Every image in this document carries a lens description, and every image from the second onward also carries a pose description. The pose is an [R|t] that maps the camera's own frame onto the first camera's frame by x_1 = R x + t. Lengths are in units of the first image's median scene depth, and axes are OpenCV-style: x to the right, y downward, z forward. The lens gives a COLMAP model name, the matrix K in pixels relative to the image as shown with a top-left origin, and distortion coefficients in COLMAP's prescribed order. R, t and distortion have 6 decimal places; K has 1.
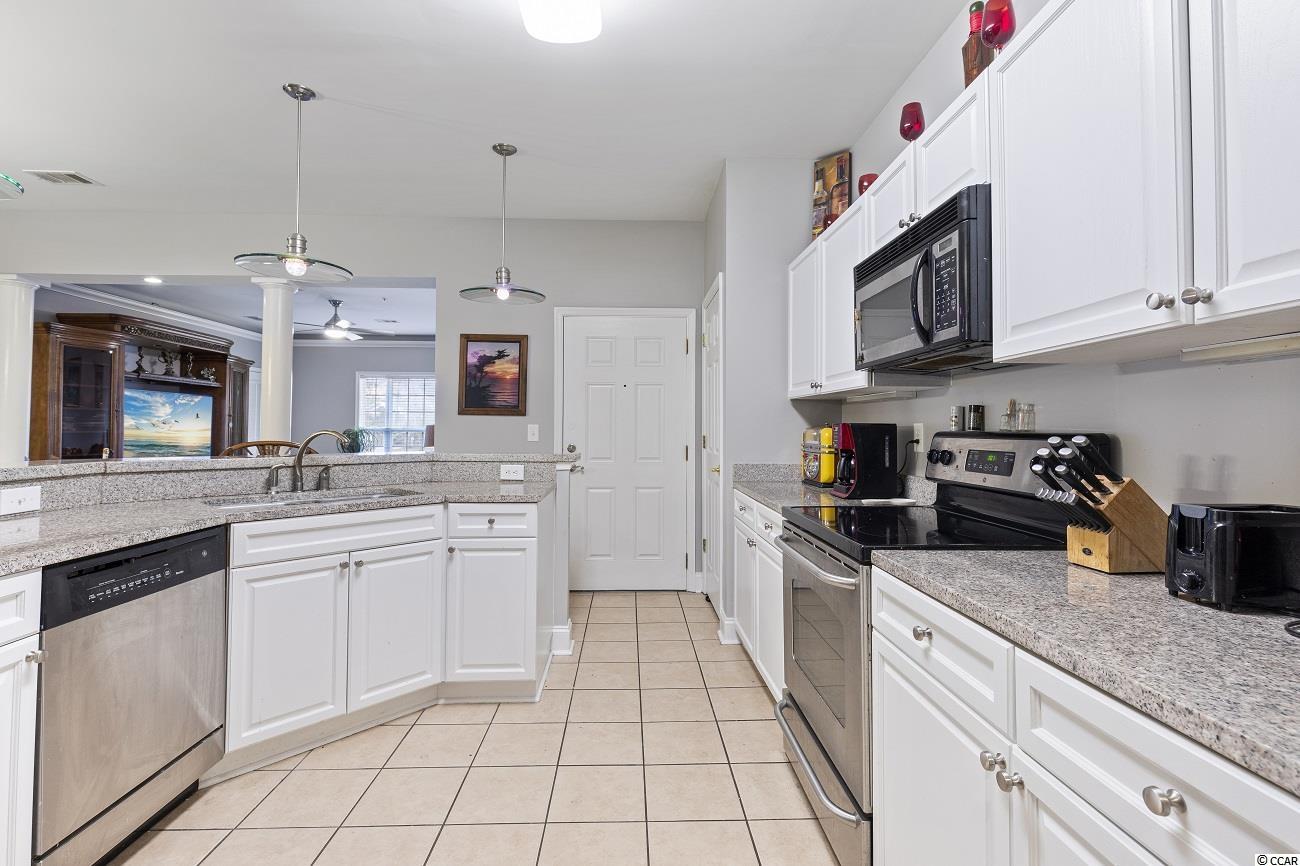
lens RADIAL K [[587.1, 0, 650.9], [0, 587.1, 412.7], [0, 0, 1]] dist [0.002107, -0.000707]
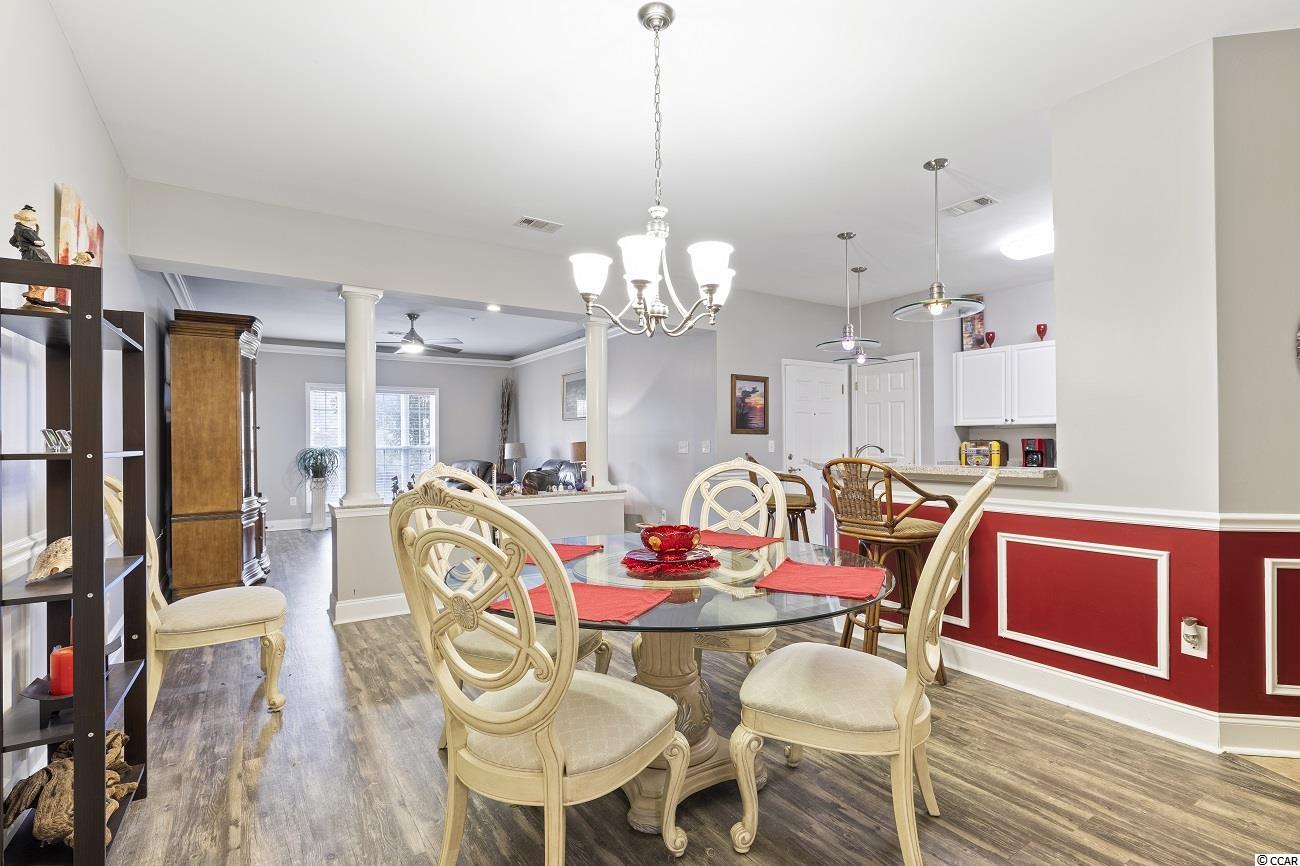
lens RADIAL K [[605.8, 0, 650.1], [0, 605.8, 438.1], [0, 0, 1]] dist [0.001958, -0.000686]
pose [[0.852371, -0.002739, 0.522931, -1.931769], [-0.004946, 0.999899, 0.013300, -0.006474], [-0.522915, -0.013923, 0.852271, -0.142667]]
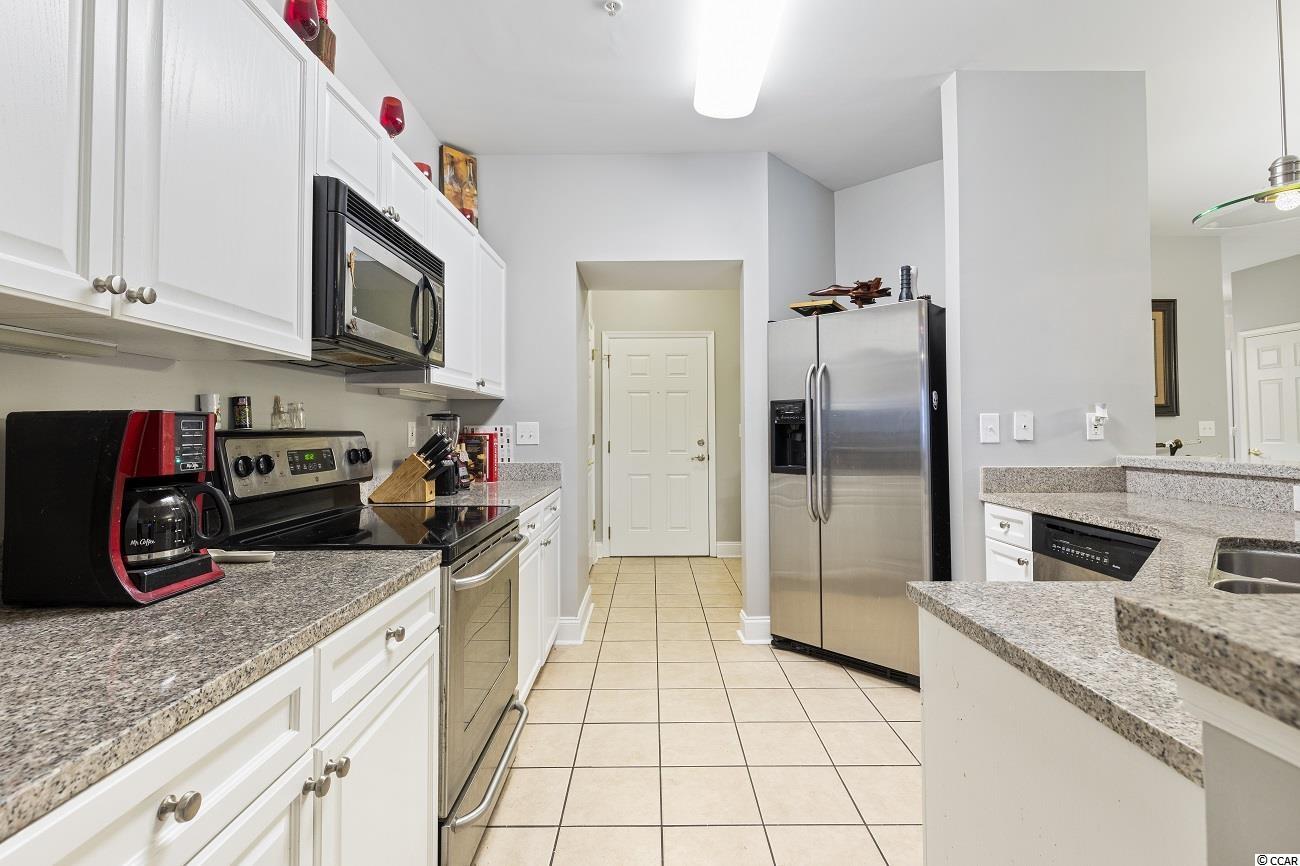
lens RADIAL K [[597.7, 0, 650.0], [0, 597.7, 433.0], [0, 0, 1]] dist [-0.001057, -0.001179]
pose [[-0.999393, -0.000107, 0.034840, -0.015837], [-0.000807, 0.999798, -0.020070, 0.038813], [-0.034831, -0.020086, -0.999191, 1.346107]]
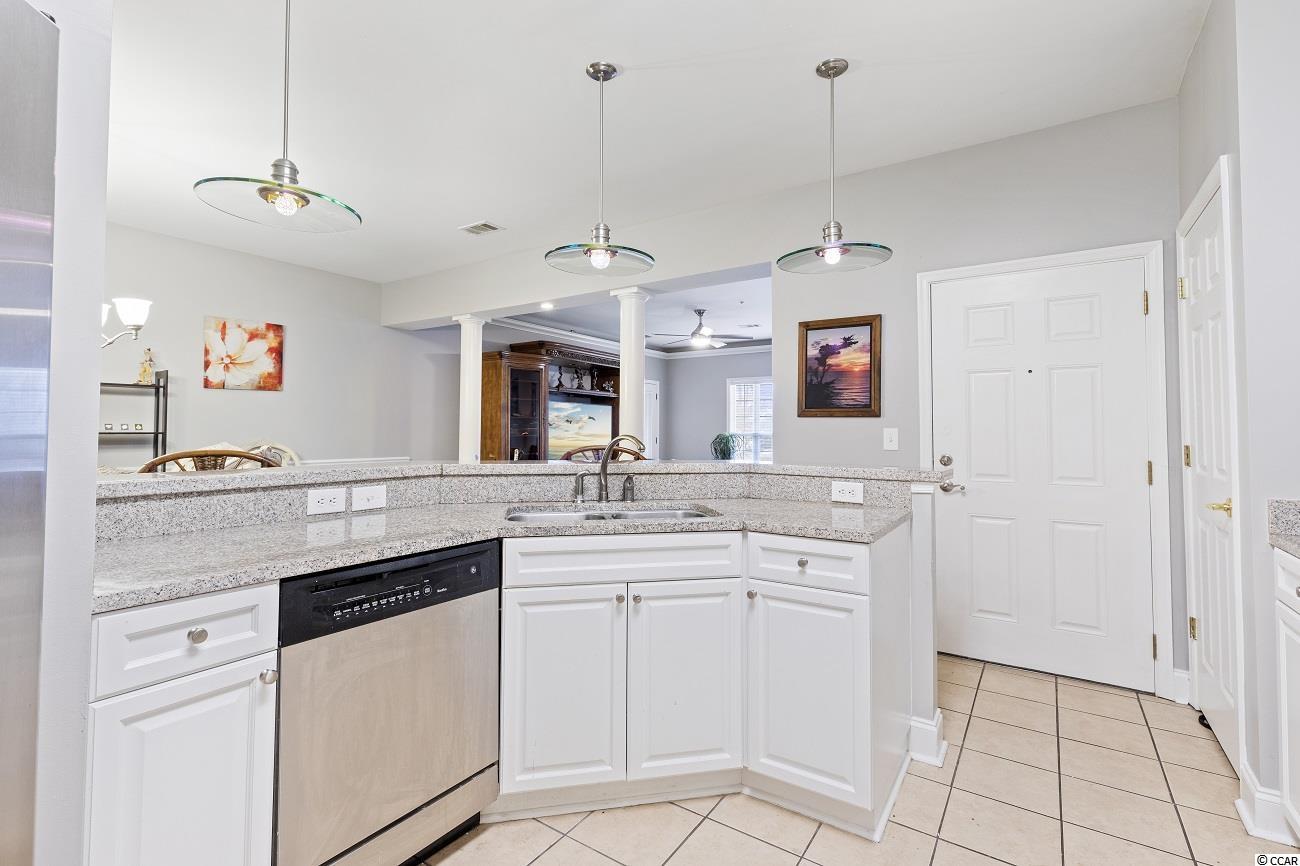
lens RADIAL K [[587.1, 0, 650.9], [0, 587.1, 412.7], [0, 0, 1]] dist [0.002107, -0.000707]
pose [[0.807842, -0.020028, -0.589059, 0.002740], [0.015049, 0.999798, -0.013355, 0.008400], [0.589207, 0.001924, 0.807980, 0.293734]]
